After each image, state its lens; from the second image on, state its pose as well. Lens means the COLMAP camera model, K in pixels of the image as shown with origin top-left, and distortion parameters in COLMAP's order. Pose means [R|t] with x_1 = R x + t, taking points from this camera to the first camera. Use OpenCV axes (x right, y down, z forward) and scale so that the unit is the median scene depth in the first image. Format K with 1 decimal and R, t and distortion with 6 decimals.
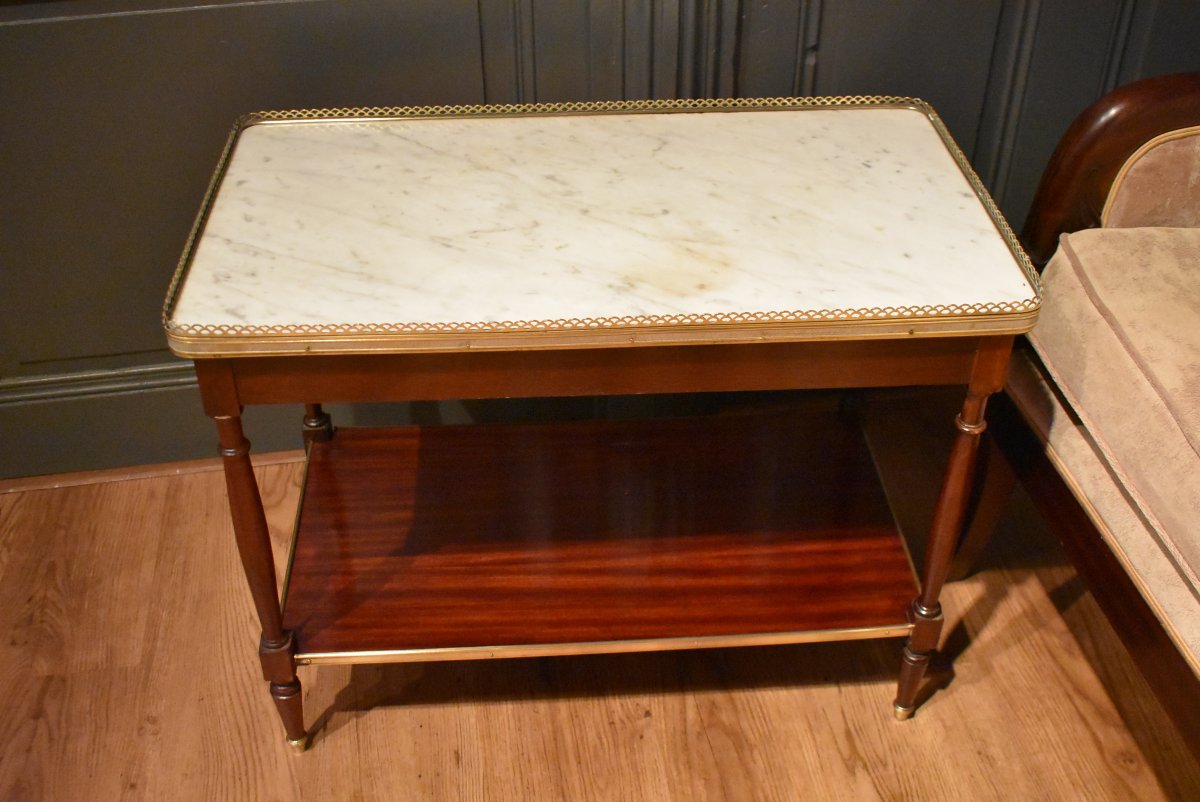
lens RADIAL K [[1293.2, 0, 601.6], [0, 1293.2, 397.9], [0, 0, 1]] dist [-0.067484, 0.000000]
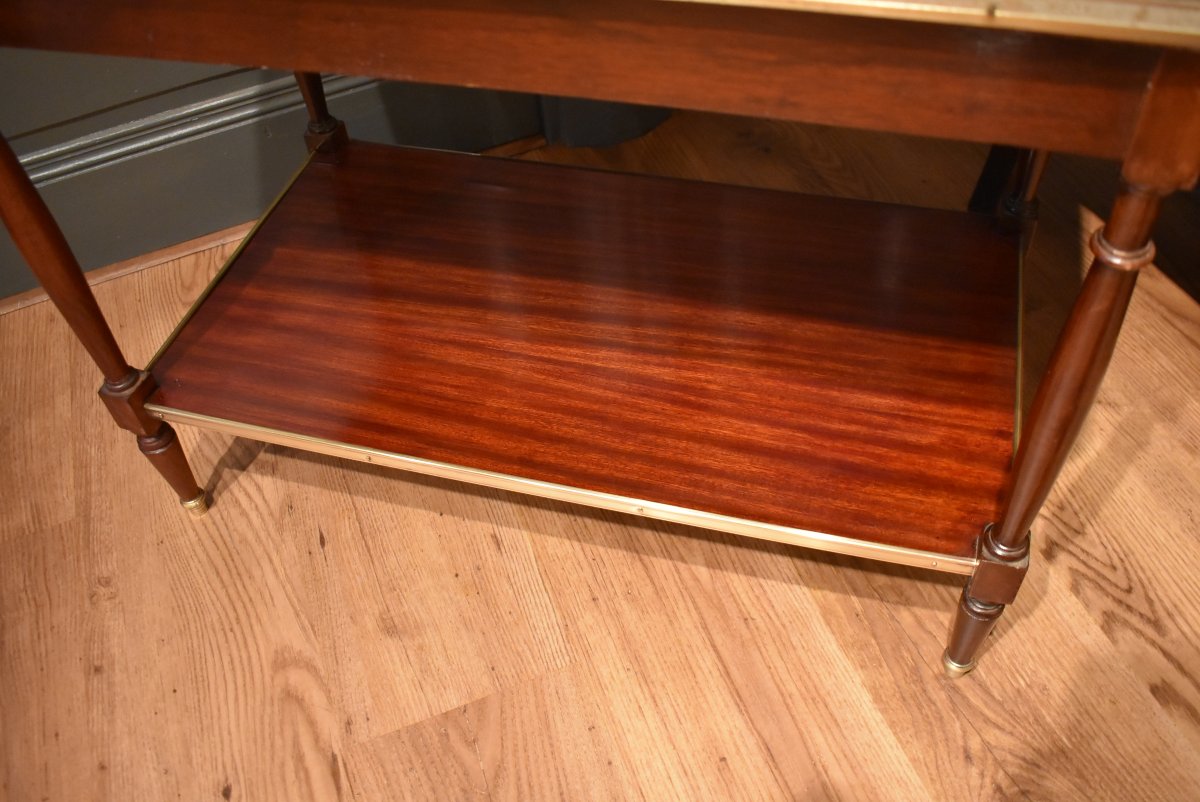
lens RADIAL K [[1034.7, 0, 605.0], [0, 1034.7, 396.9], [0, 0, 1]] dist [-0.091262, 0.007261]
pose [[0.974461, -0.207309, 0.086305, -0.083045], [0.188291, 0.963755, 0.189006, 0.084696], [-0.122359, -0.167929, 0.978176, 0.380402]]
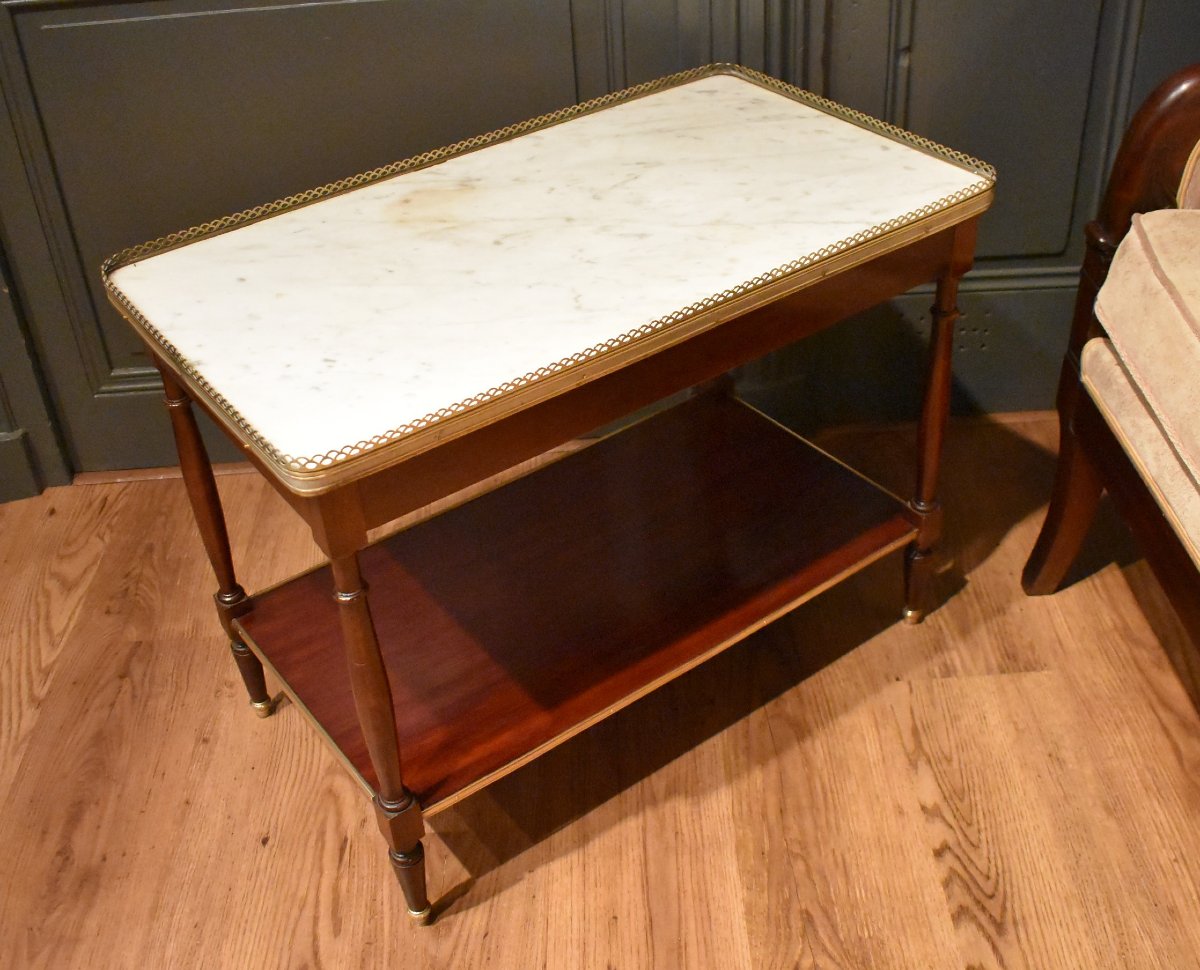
lens RADIAL K [[1391.1, 0, 616.0], [0, 1391.1, 455.5], [0, 0, 1]] dist [-0.088077, 0.000000]
pose [[0.992486, 0.028671, -0.118956, 0.086706], [-0.033915, 0.998529, -0.042293, 0.106423], [0.117568, 0.046010, 0.991998, -0.077414]]
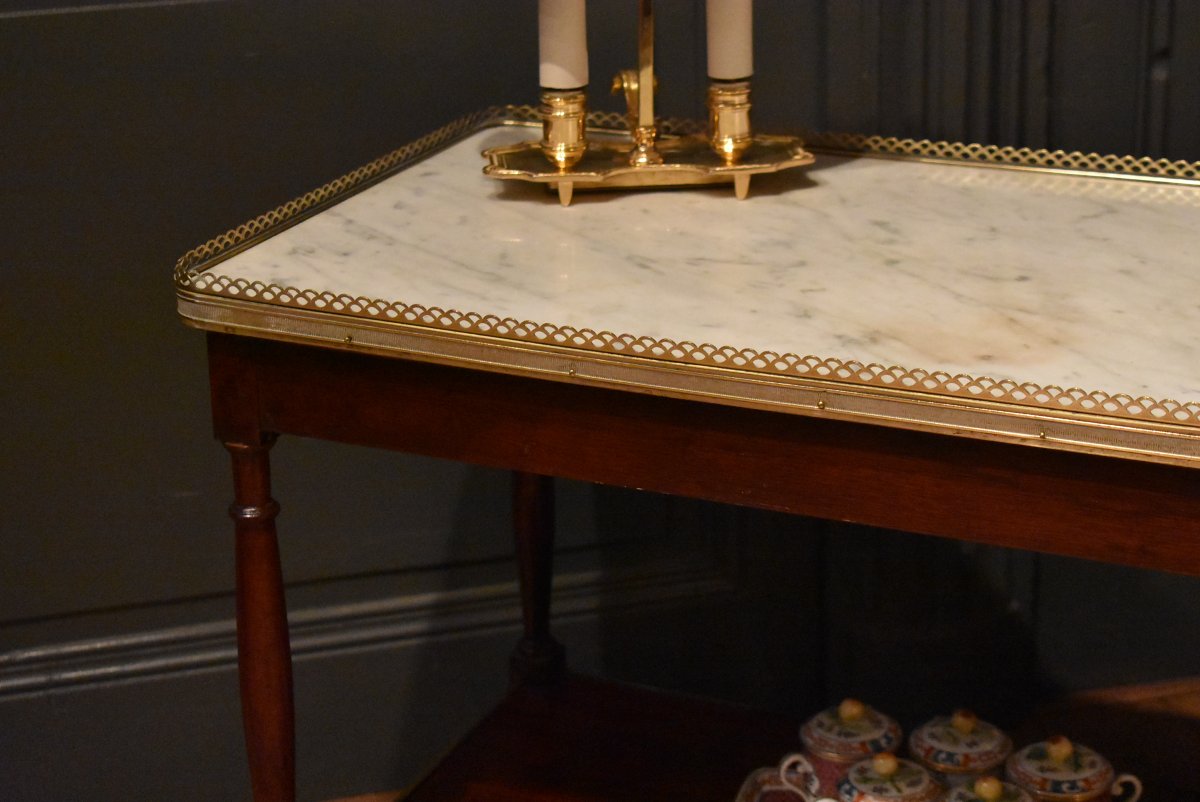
lens RADIAL K [[2501.0, 0, 604.1], [0, 2501.0, 396.4], [0, 0, 1]] dist [0.028996, 0.000000]
pose [[0.996697, -0.053131, 0.061412, -0.214961], [0.068740, 0.954640, -0.289719, 0.251319], [-0.043233, 0.292984, 0.955140, -0.122234]]
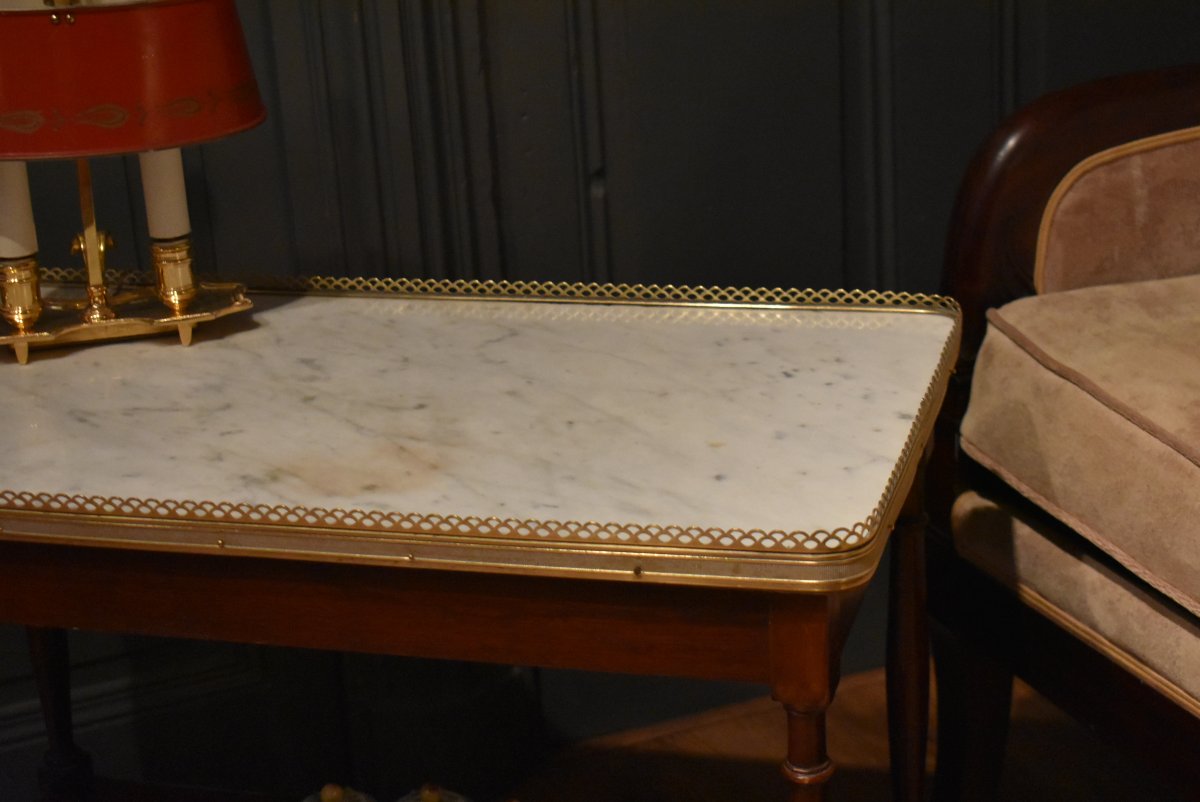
lens RADIAL K [[2294.9, 0, 604.4], [0, 2294.9, 404.3], [0, 0, 1]] dist [0.014551, 0.000000]
pose [[0.972051, -0.129922, 0.195542, -0.108316], [0.183685, 0.939595, -0.288827, 0.240735], [-0.146205, 0.316673, 0.937199, -0.166635]]
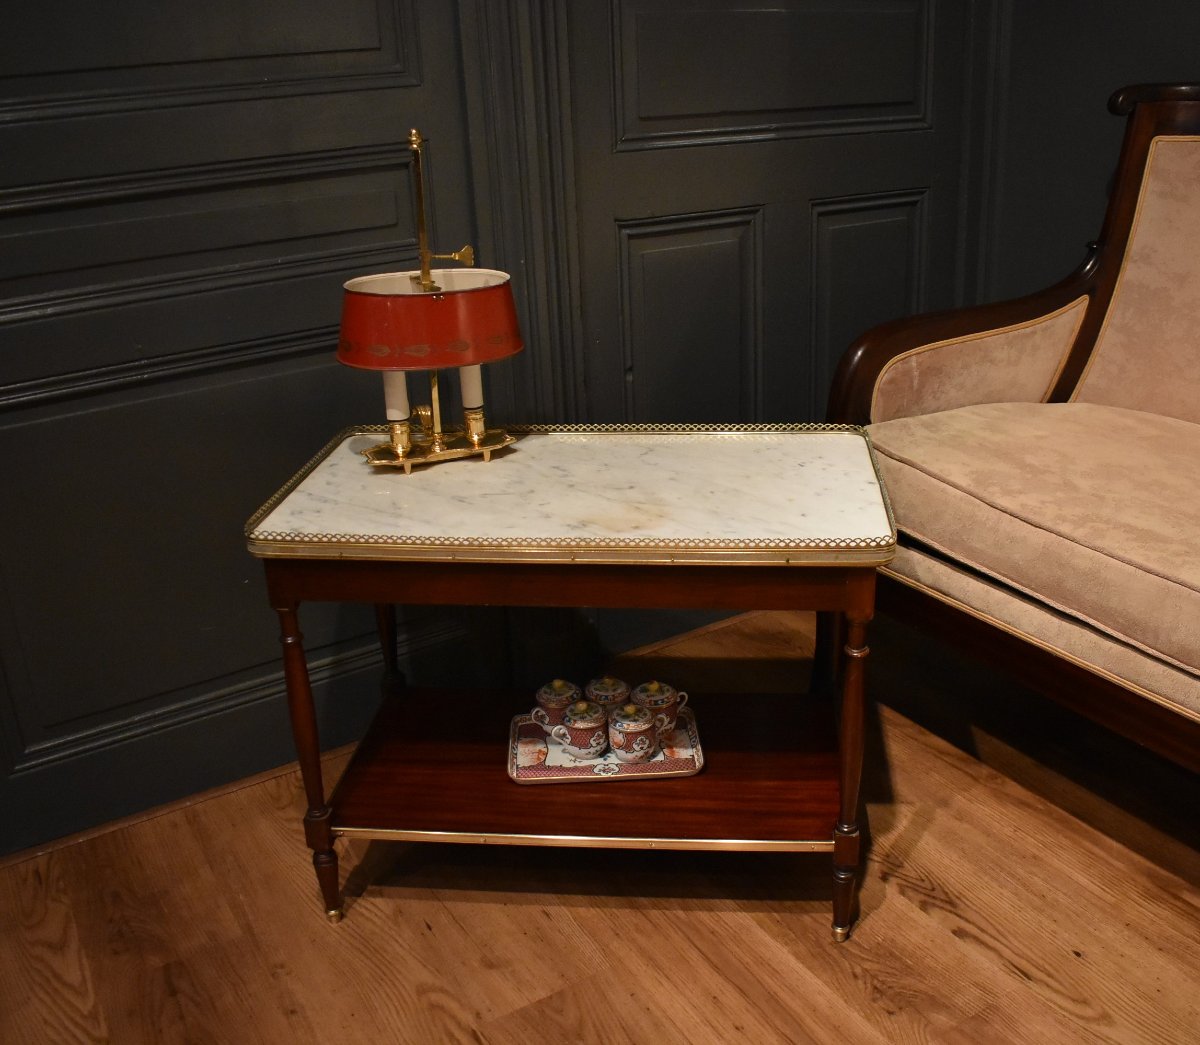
lens RADIAL K [[1215.9, 0, 628.5], [0, 1215.9, 528.1], [0, 0, 1]] dist [-0.093149, 0.000000]
pose [[0.918491, -0.179168, 0.352523, -0.378576], [0.266644, 0.938926, -0.217531, 0.203599], [-0.292018, 0.293798, 0.910169, -0.180198]]
